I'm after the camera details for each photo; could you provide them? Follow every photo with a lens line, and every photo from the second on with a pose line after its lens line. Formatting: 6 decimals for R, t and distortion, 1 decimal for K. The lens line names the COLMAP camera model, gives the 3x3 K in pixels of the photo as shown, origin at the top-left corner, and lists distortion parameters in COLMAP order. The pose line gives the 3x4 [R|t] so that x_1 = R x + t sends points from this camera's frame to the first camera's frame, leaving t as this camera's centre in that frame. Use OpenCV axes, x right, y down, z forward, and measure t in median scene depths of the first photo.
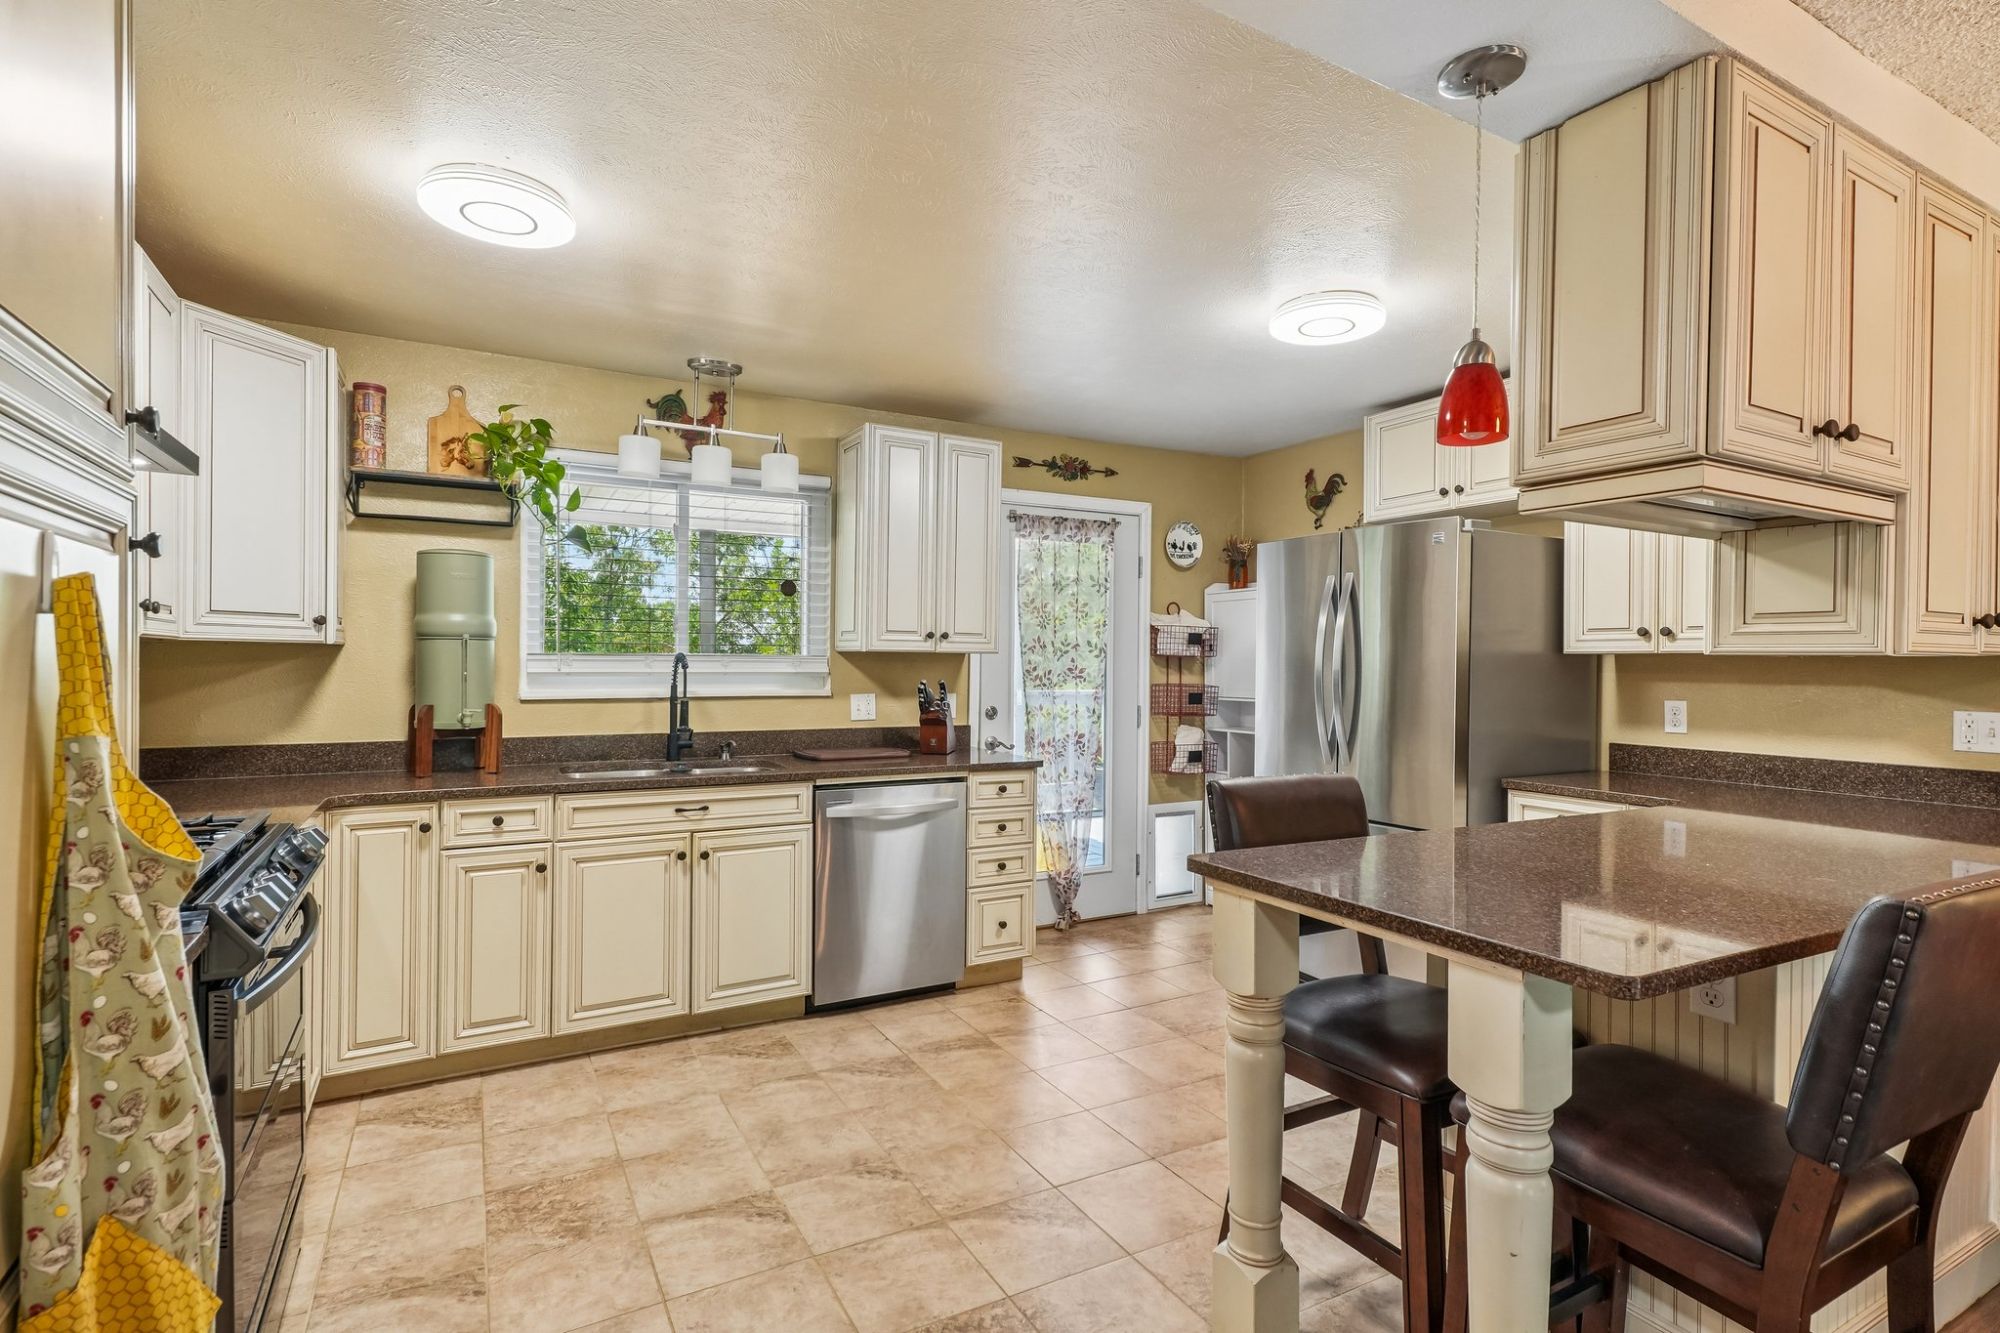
lens RADIAL K [[966.7, 0, 995.0], [0, 966.7, 672.4], [0, 0, 1]] dist [0.004208, 0.000462]
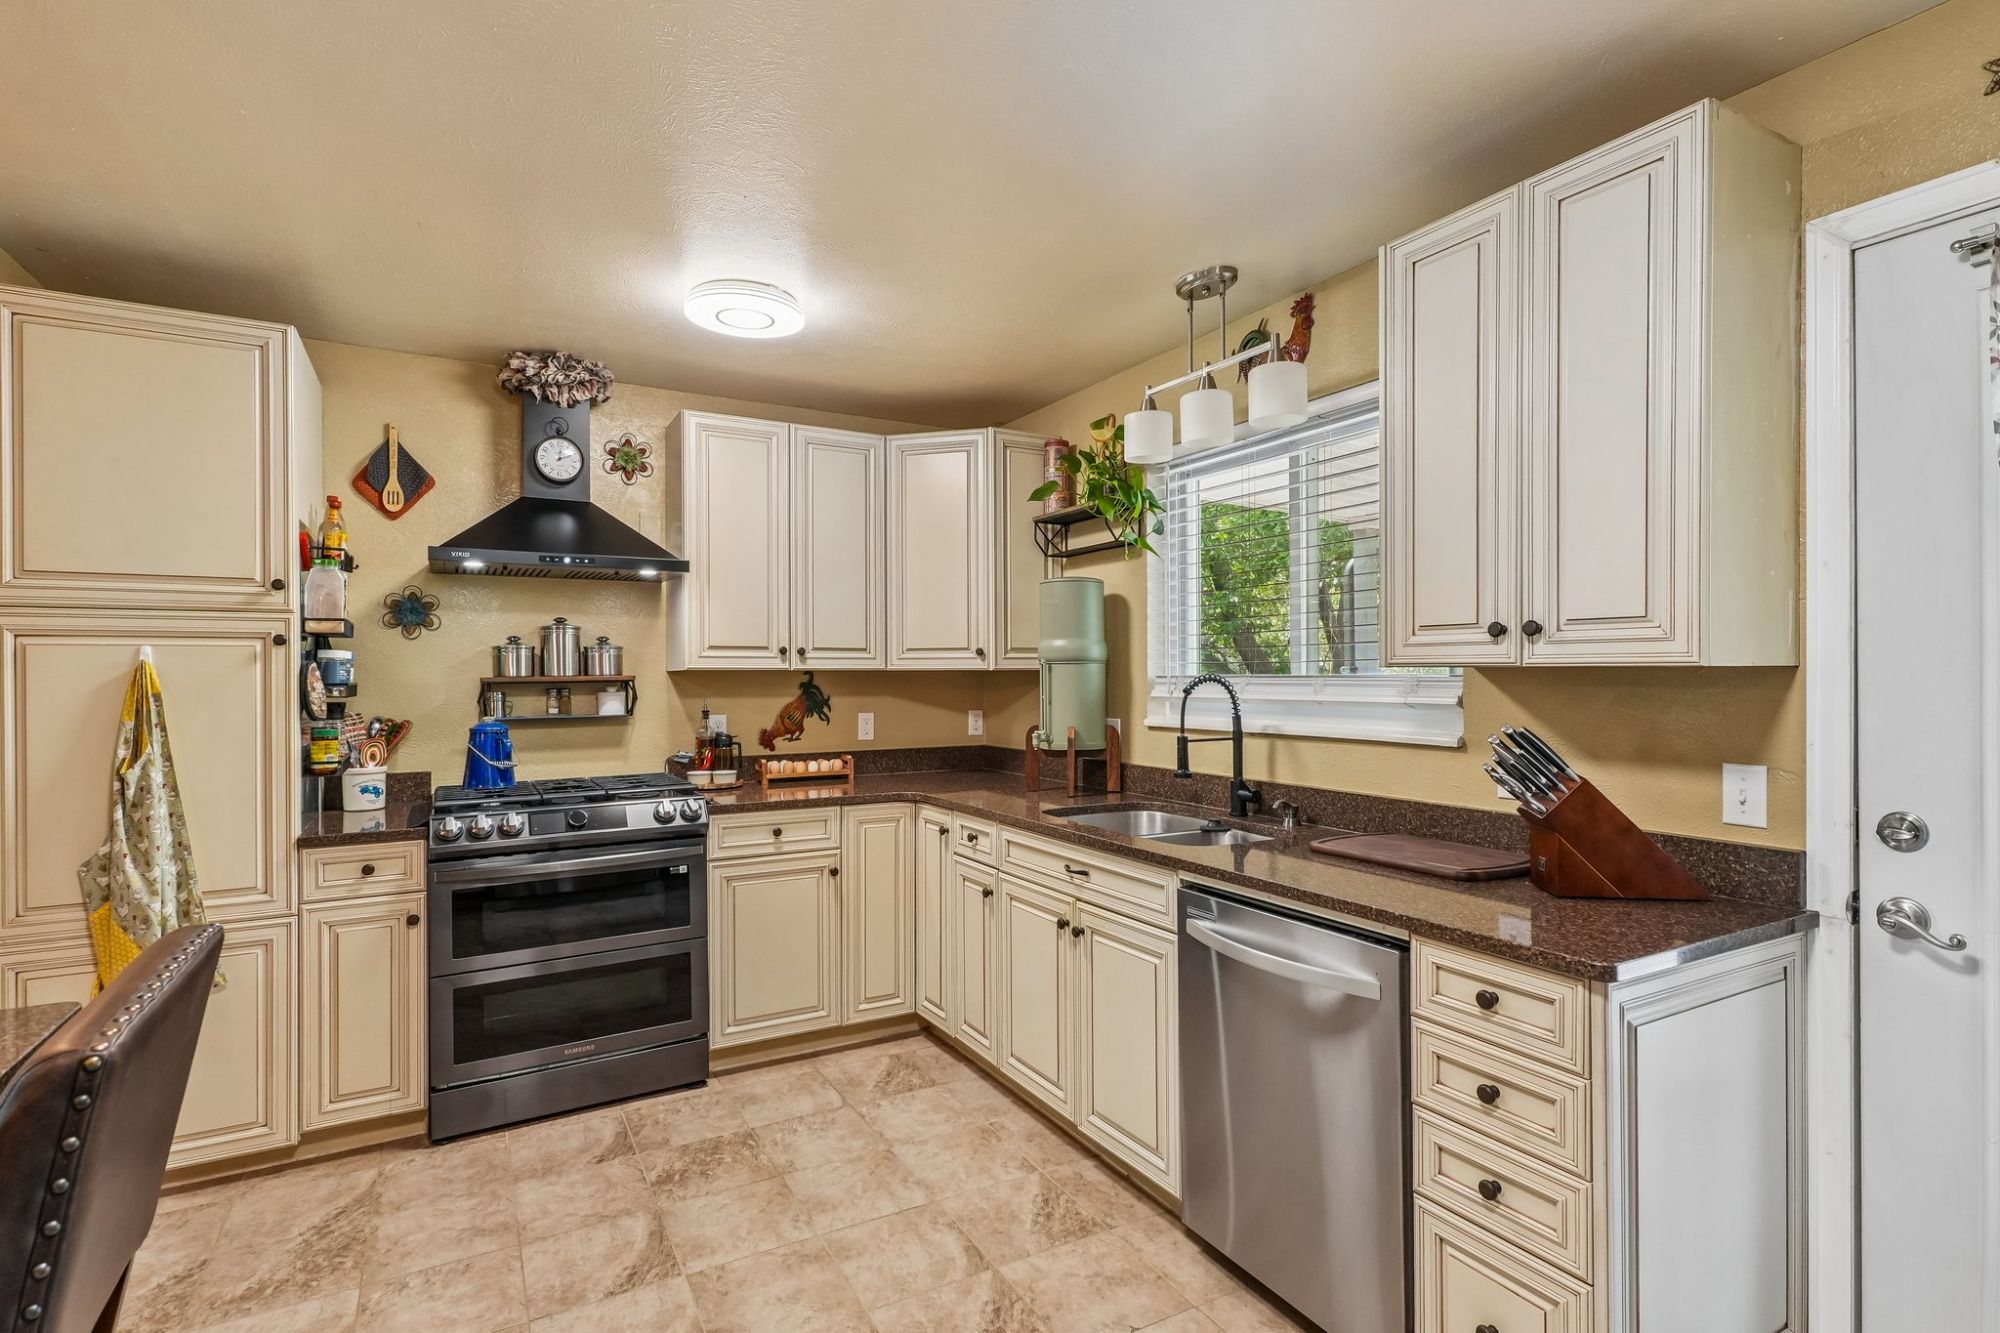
lens RADIAL K [[966.7, 0, 995.0], [0, 966.7, 672.4], [0, 0, 1]] dist [0.004208, 0.000462]
pose [[0.004005, -0.007433, -0.999964, 0.564401], [-0.004408, 0.999963, -0.007450, -0.019089], [0.999982, 0.004437, 0.003972, 1.067562]]
